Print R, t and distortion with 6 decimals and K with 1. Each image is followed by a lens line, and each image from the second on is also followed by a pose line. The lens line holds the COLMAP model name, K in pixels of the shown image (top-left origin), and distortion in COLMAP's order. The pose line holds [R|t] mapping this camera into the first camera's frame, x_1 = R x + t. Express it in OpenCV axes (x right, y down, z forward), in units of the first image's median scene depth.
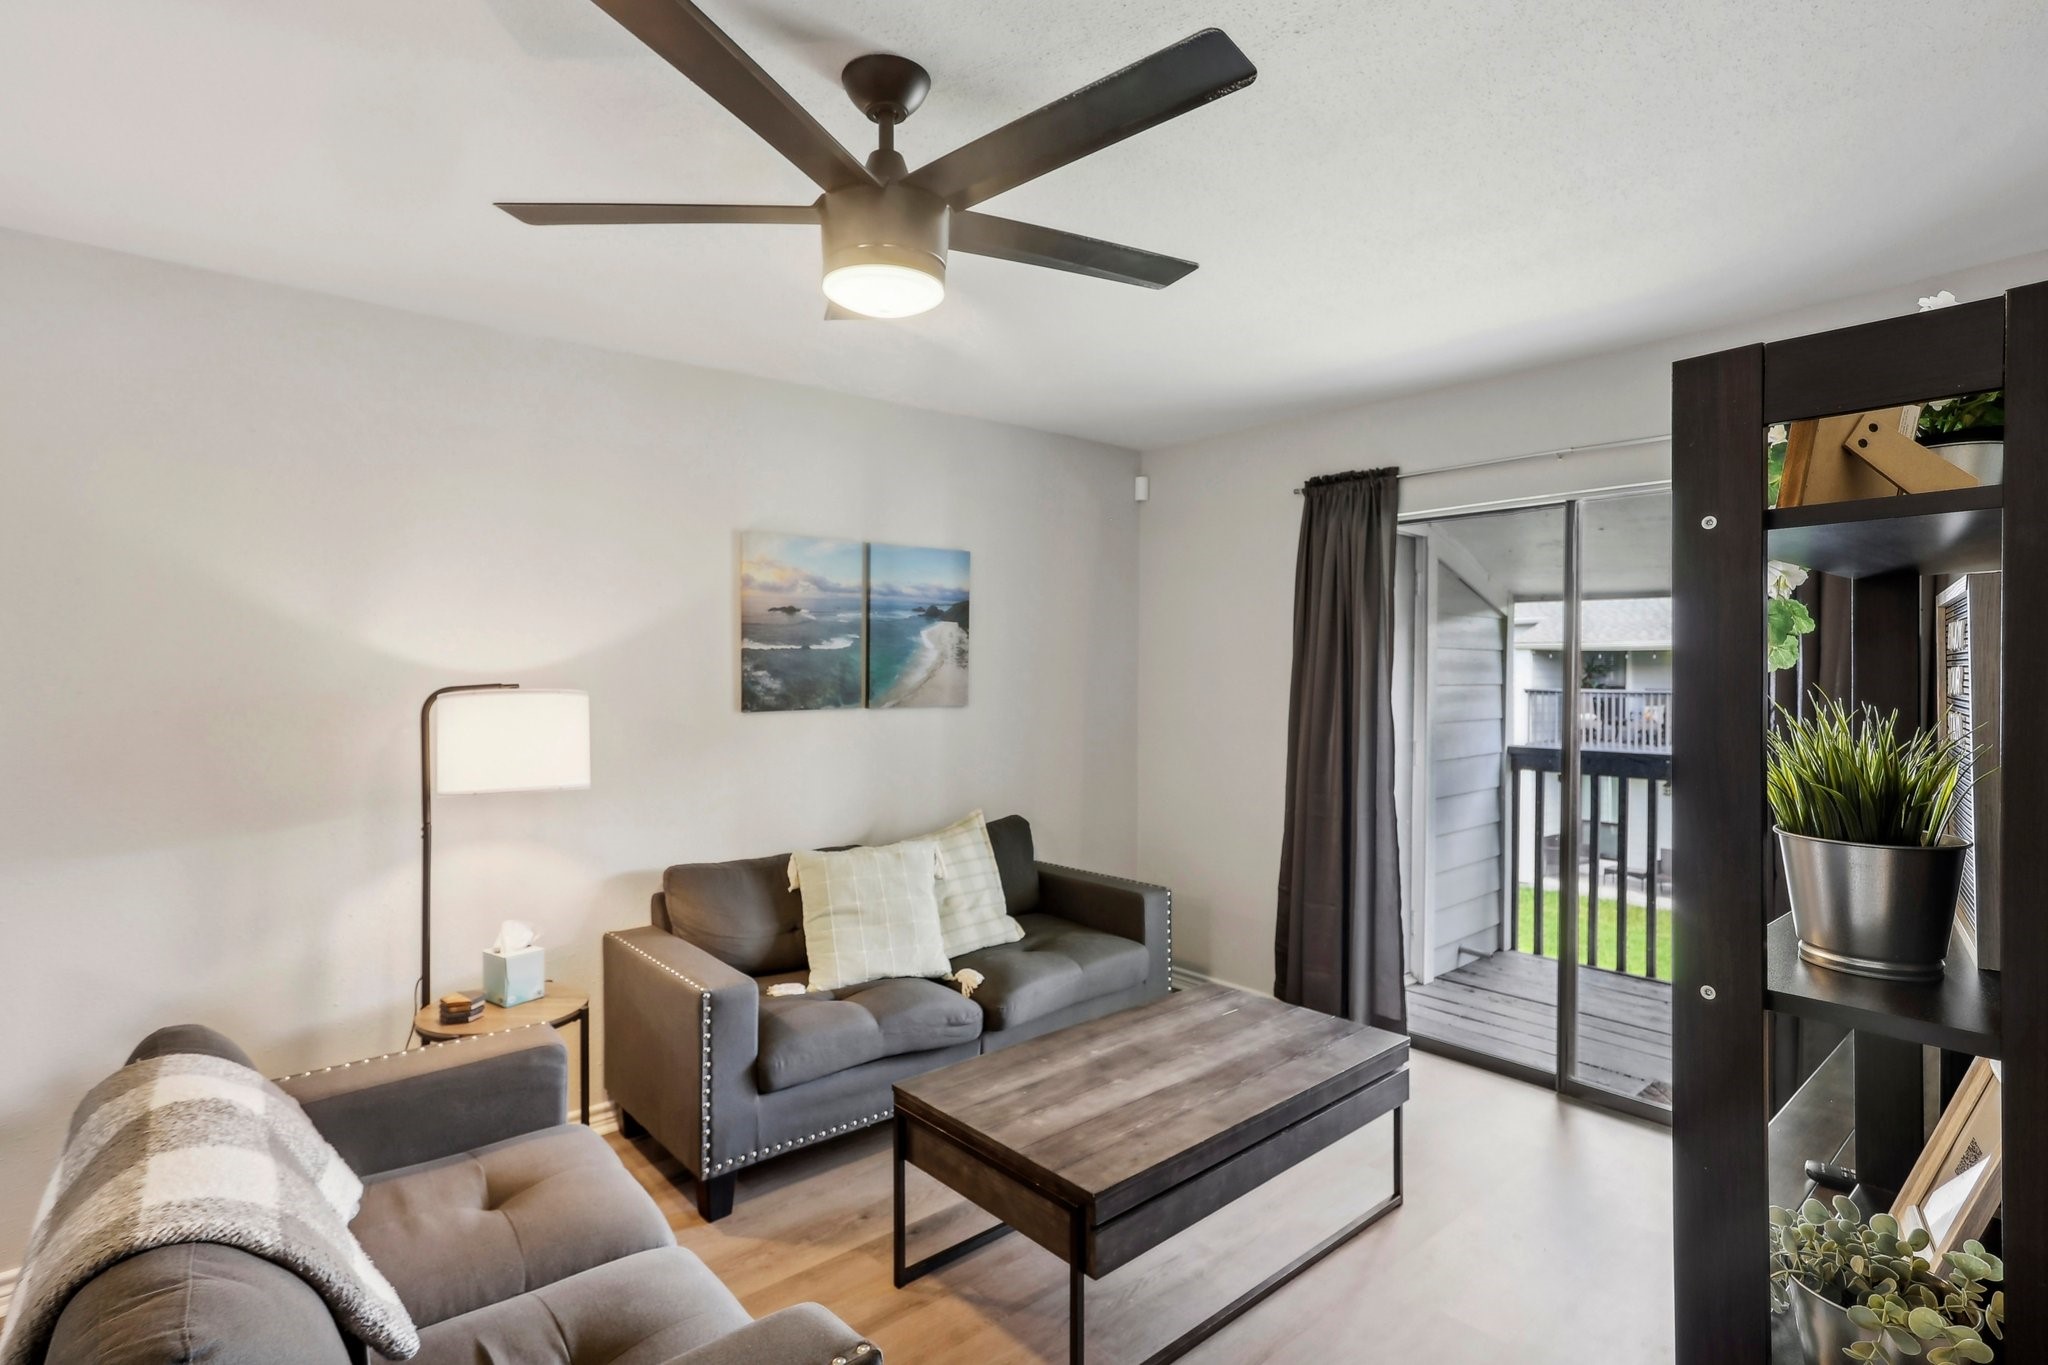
lens RADIAL K [[1049.4, 0, 1032.6], [0, 1049.4, 699.7], [0, 0, 1]] dist [0.002198, 0.008023]
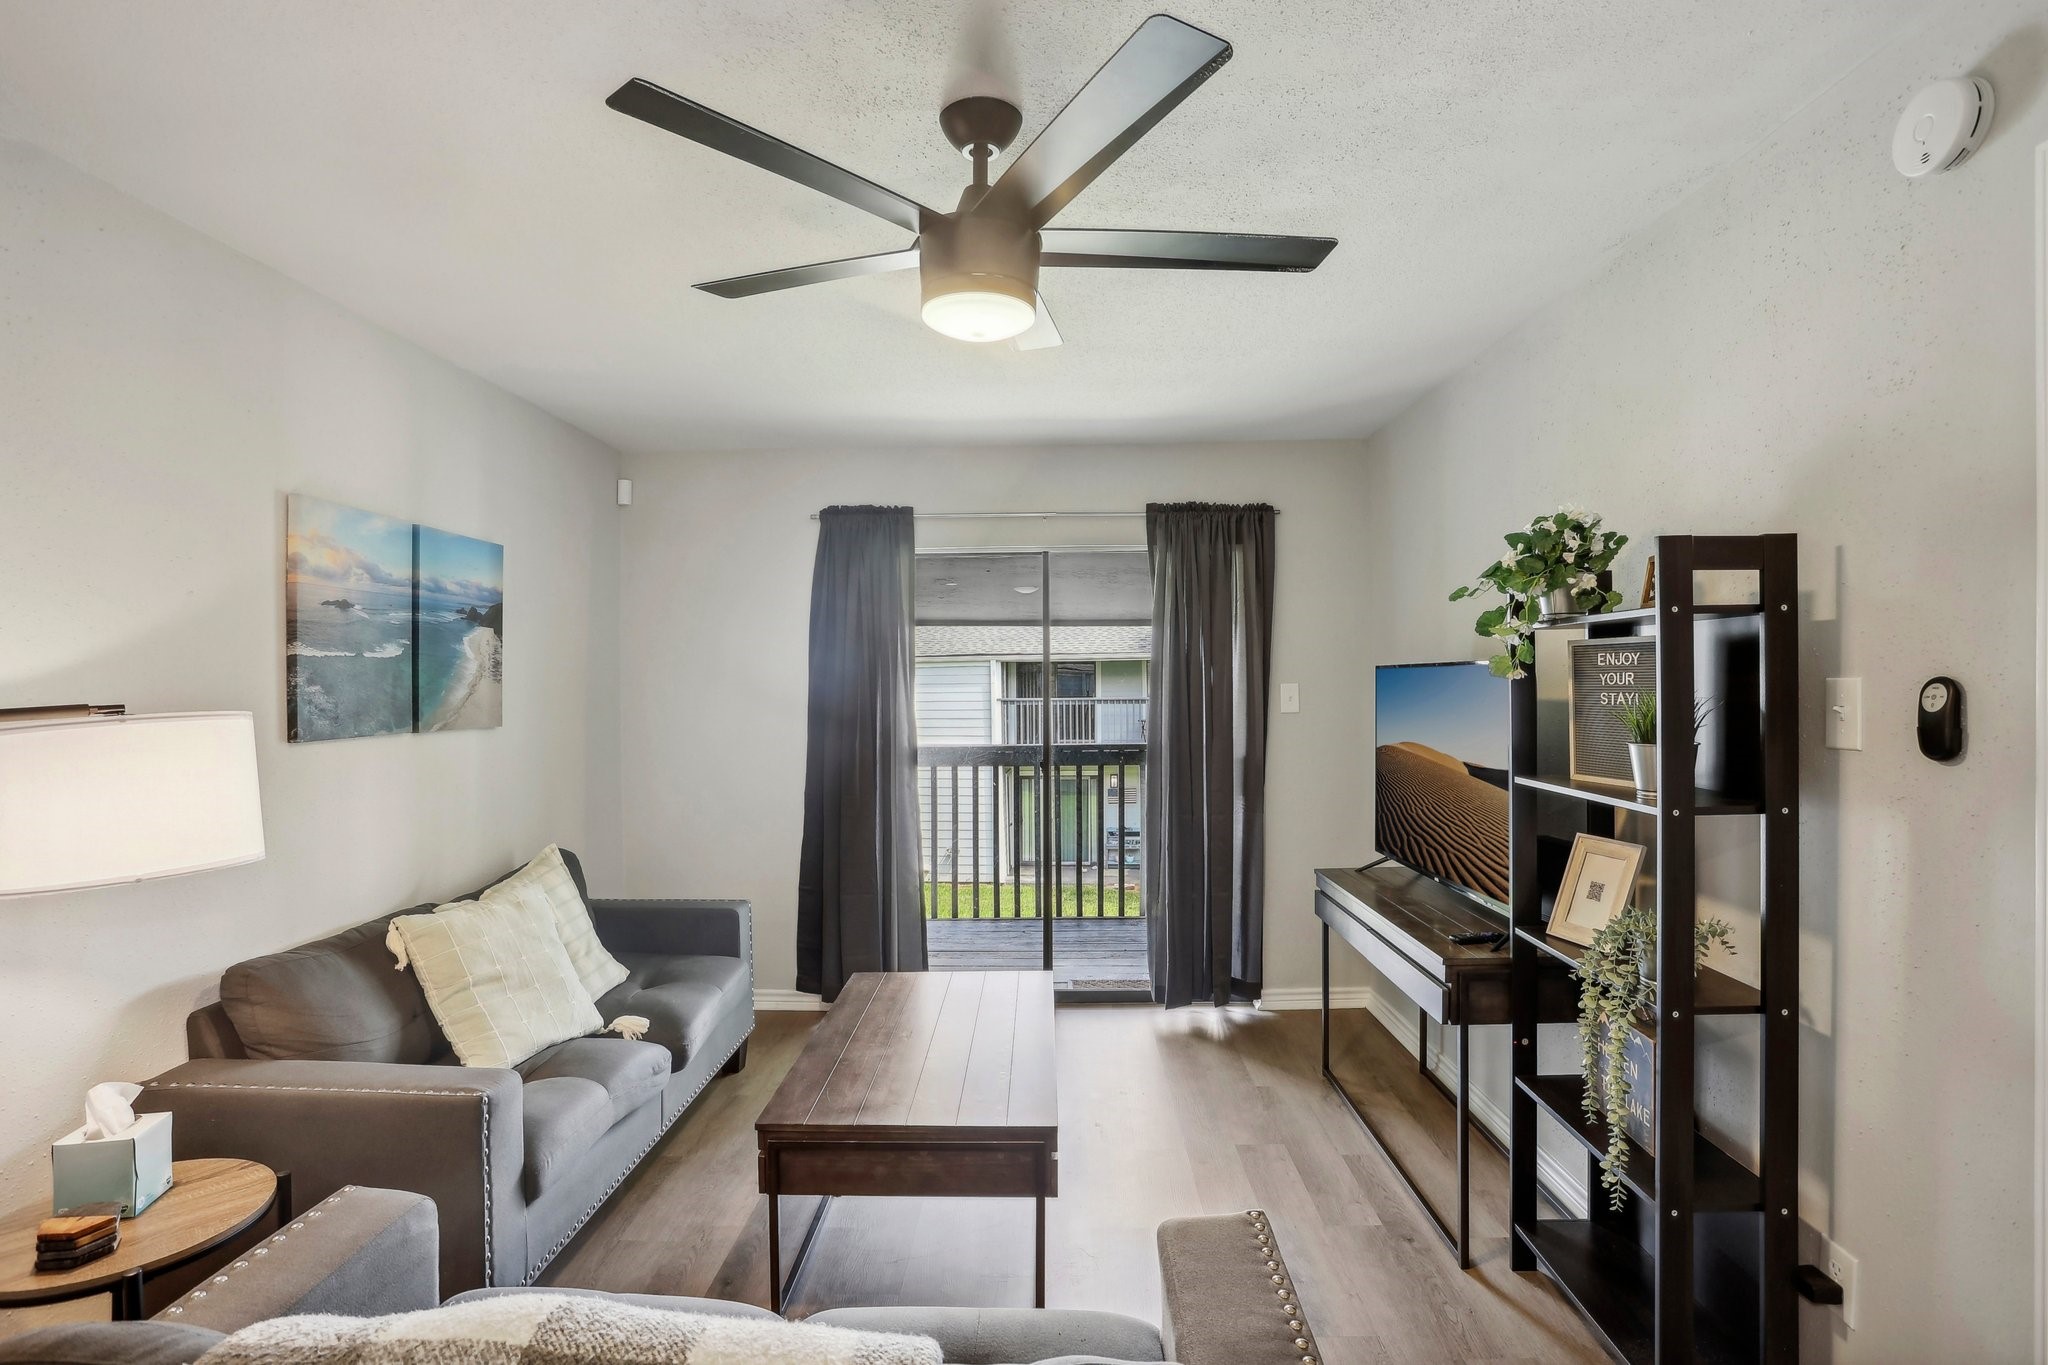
lens RADIAL K [[1049.4, 0, 1050.9], [0, 1049.4, 708.3], [0, 0, 1]] dist [0.002198, 0.008023]
pose [[0.669657, -0.022451, 0.742331, -0.429766], [0.027702, 0.999602, 0.005242, -0.001163], [-0.742154, 0.017054, 0.670013, 0.110064]]
